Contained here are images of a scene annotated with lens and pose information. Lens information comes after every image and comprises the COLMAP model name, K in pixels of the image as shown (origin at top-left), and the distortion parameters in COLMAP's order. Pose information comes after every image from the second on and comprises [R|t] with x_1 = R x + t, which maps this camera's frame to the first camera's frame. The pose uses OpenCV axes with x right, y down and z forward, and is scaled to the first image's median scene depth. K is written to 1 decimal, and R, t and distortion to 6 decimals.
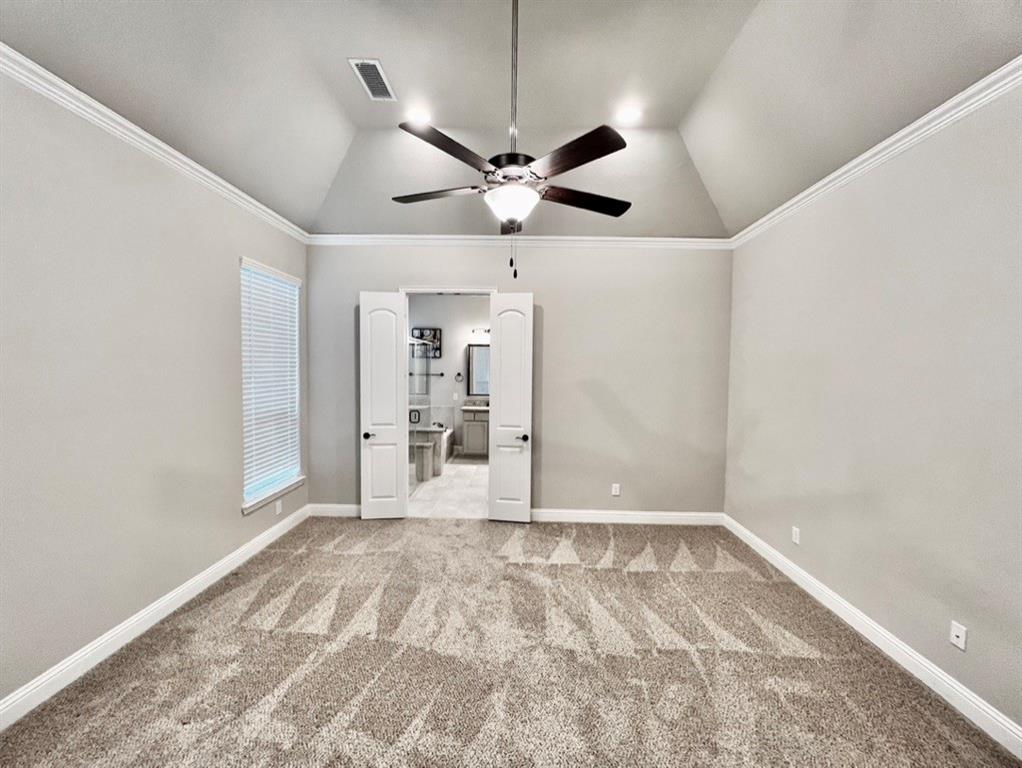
lens RADIAL K [[411.6, 0, 511.0], [0, 411.6, 384.0], [0, 0, 1]] dist [-0.000658, 0.000826]
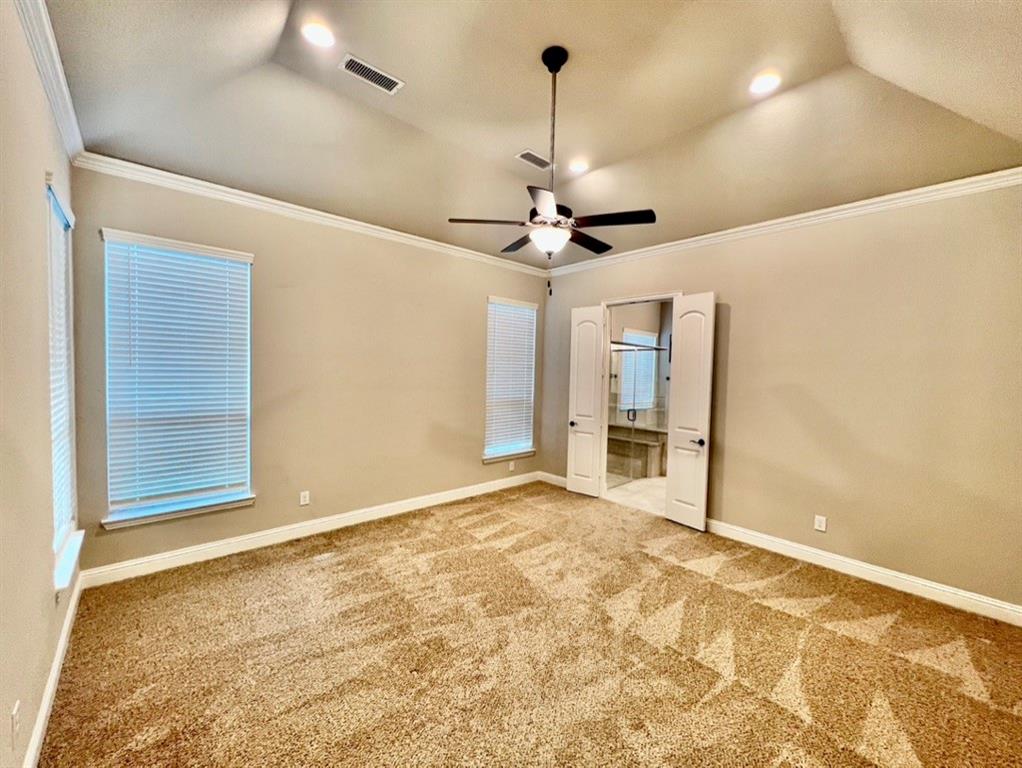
lens RADIAL K [[411.6, 0, 511.0], [0, 411.6, 384.0], [0, 0, 1]] dist [-0.000658, 0.000826]
pose [[0.684943, 0.030222, -0.727970, 0.494146], [-0.044544, 0.999007, -0.000437, 0.016943], [0.727234, 0.032726, 0.685609, 0.010334]]
